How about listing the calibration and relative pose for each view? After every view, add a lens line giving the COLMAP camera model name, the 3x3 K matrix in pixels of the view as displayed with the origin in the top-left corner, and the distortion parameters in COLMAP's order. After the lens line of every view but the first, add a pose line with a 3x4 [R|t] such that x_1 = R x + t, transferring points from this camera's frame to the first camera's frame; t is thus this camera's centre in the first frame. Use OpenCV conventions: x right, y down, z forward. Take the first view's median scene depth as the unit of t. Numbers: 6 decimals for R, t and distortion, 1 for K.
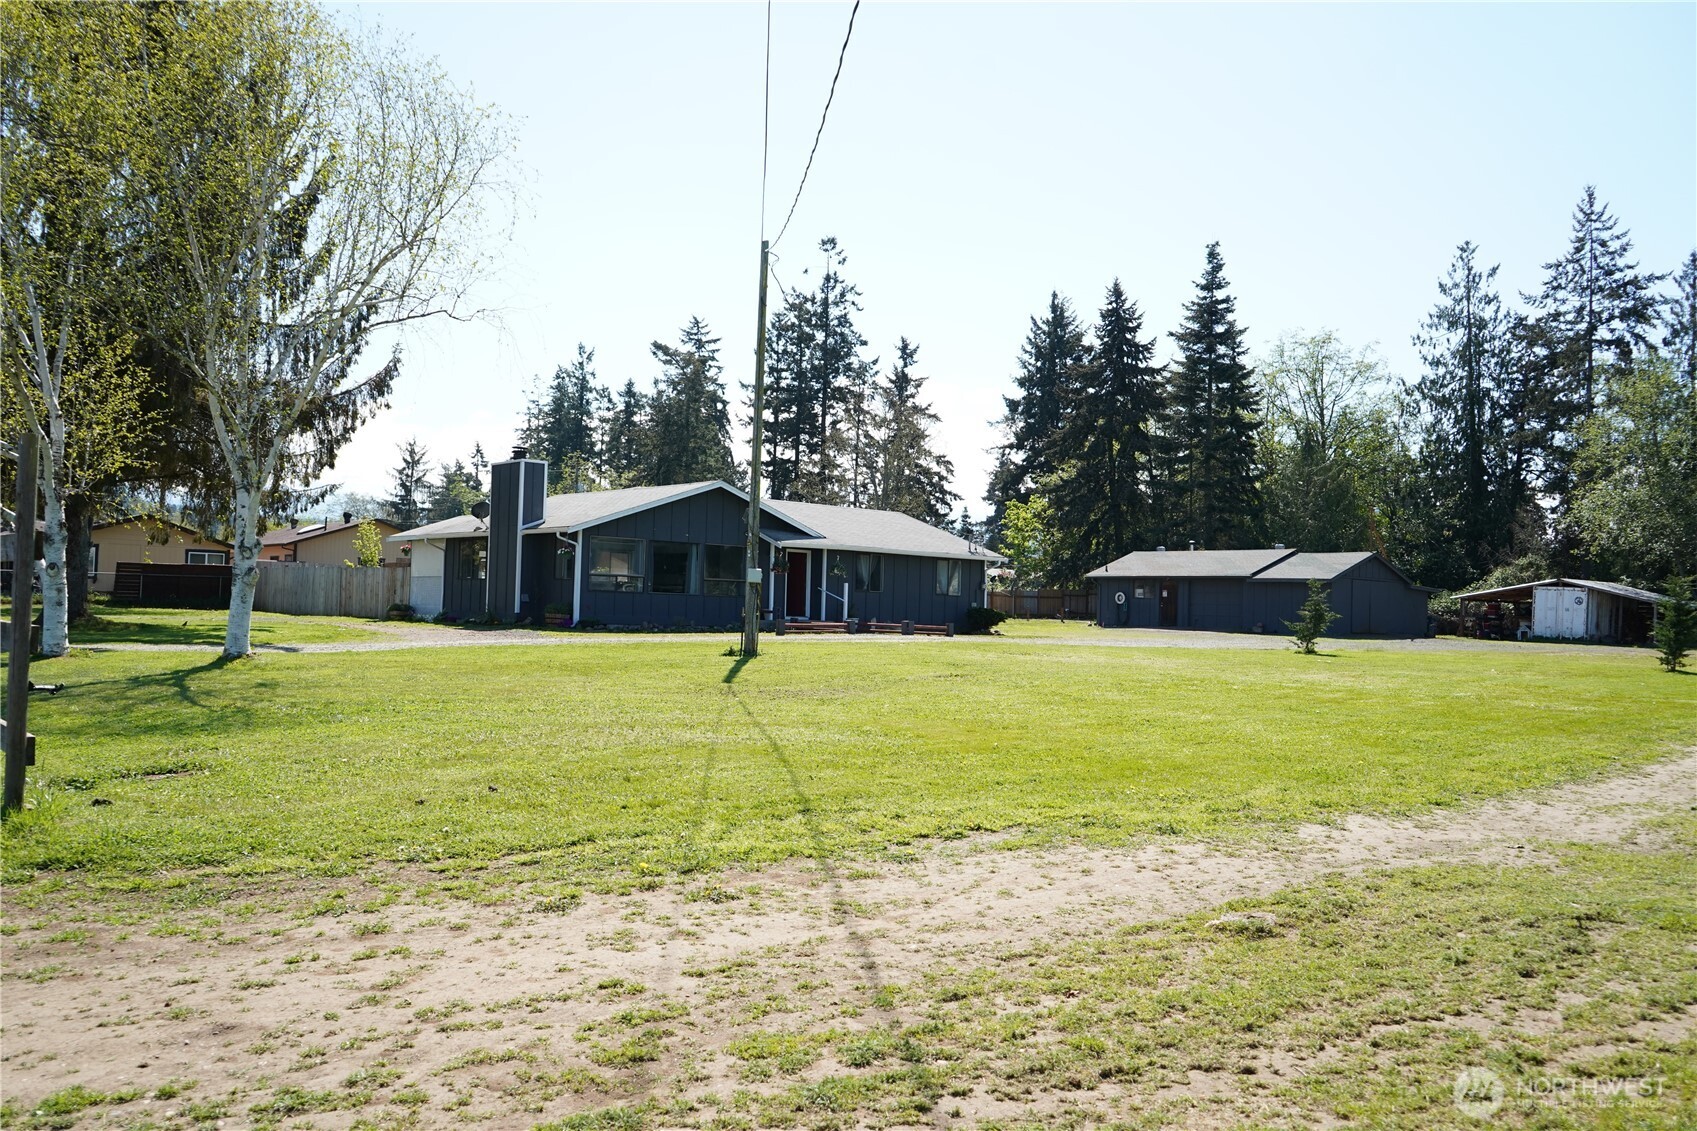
lens RADIAL K [[1414.7, 0, 848.5], [0, 1414.7, 565.5], [0, 0, 1]] dist [-0.019482, 0.012990]
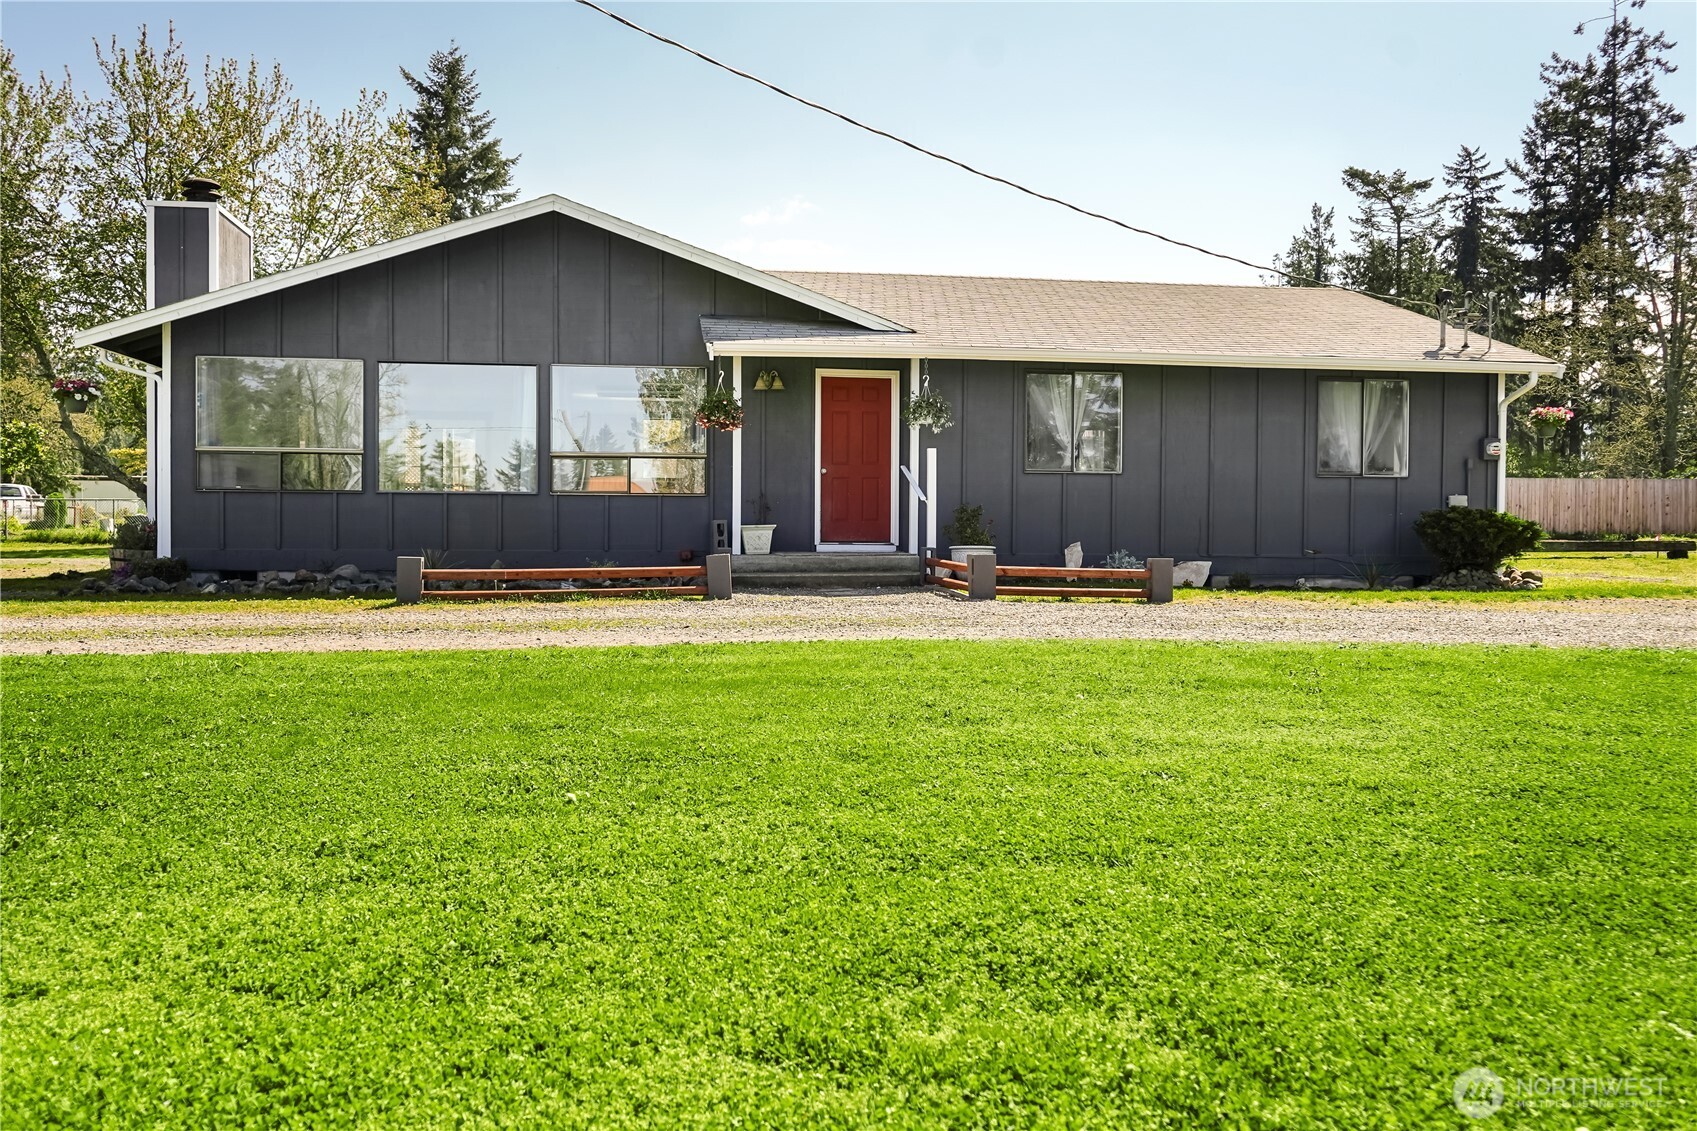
lens RADIAL K [[1414.7, 0, 848.5], [0, 1414.7, 565.5], [0, 0, 1]] dist [-0.019482, 0.012990]
pose [[0.825862, -0.008332, -0.563811, 0.059258], [0.037704, 0.998469, 0.040473, 0.008856], [0.562611, -0.054683, 0.824912, 0.230795]]
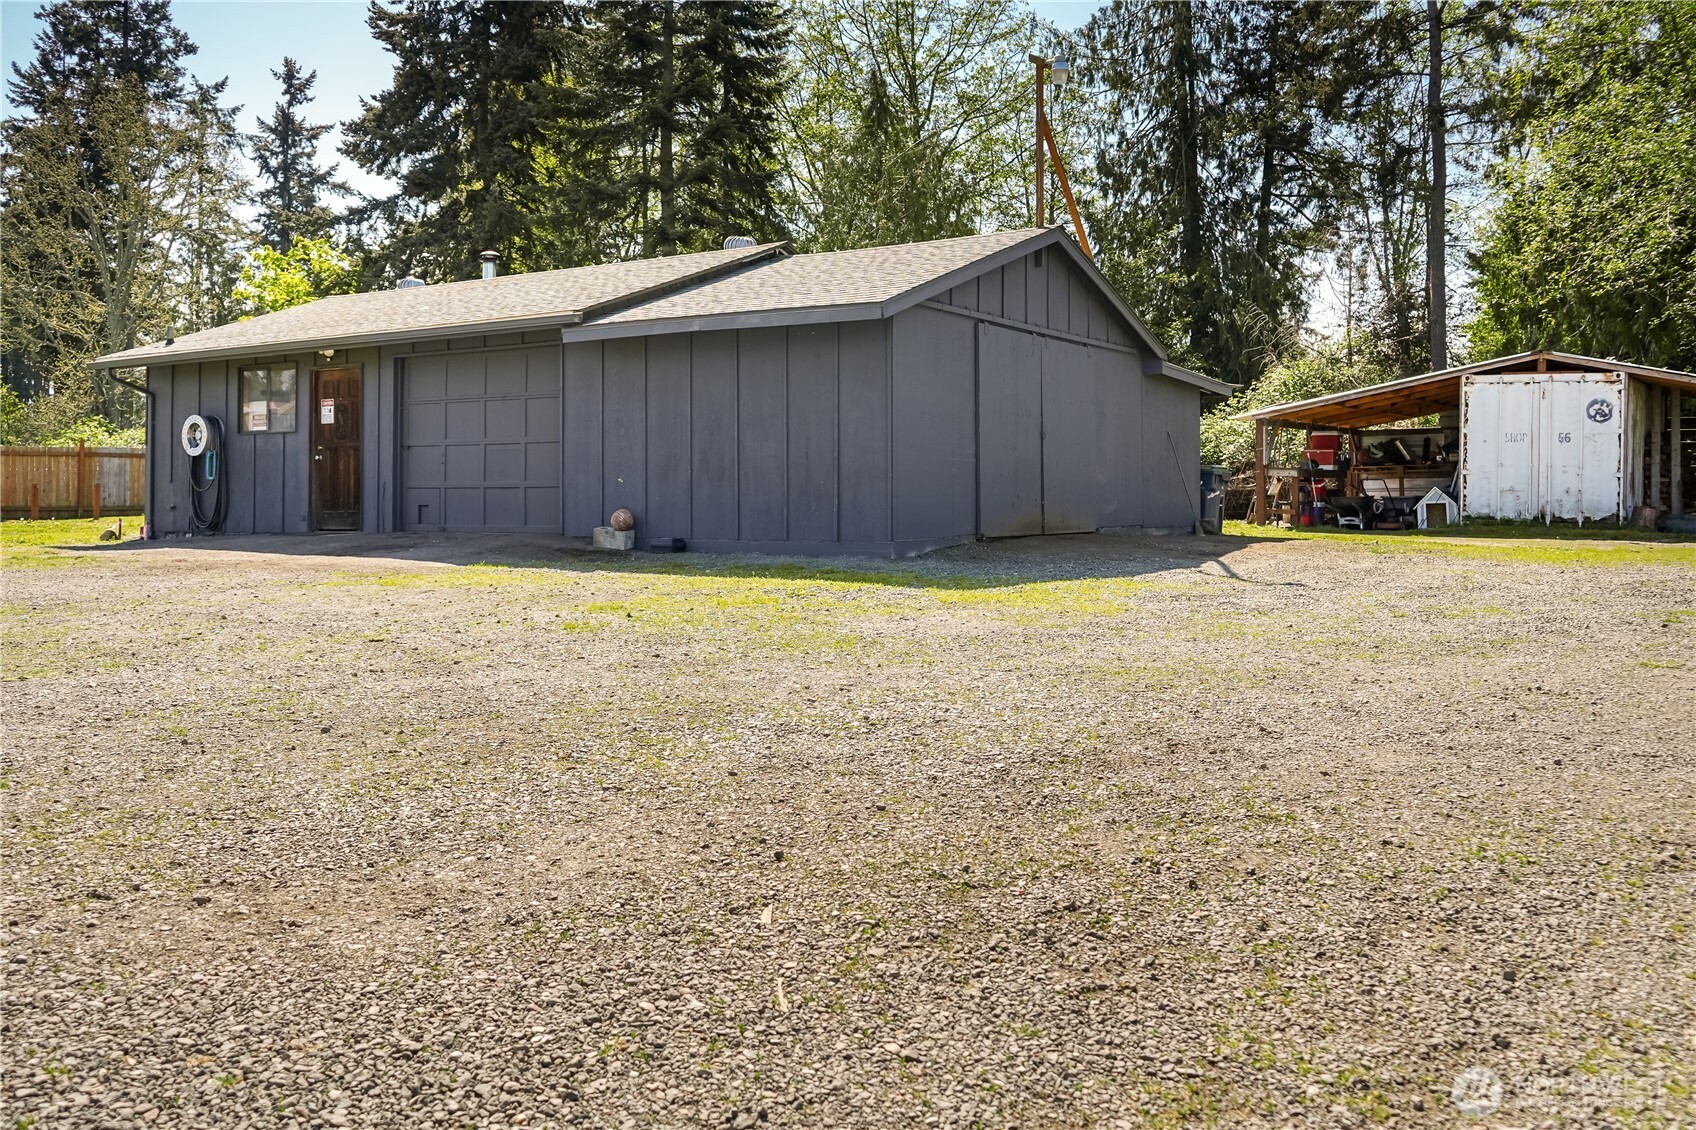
lens RADIAL K [[1413.9, 0, 848.0], [0, 1413.9, 565.0], [0, 0, 1]] dist [-0.019482, 0.012990]
pose [[0.969665, -0.042705, 0.240677, 0.125604], [0.023071, 0.996214, 0.083814, 0.014267], [-0.243345, -0.075719, 0.966980, 0.346698]]
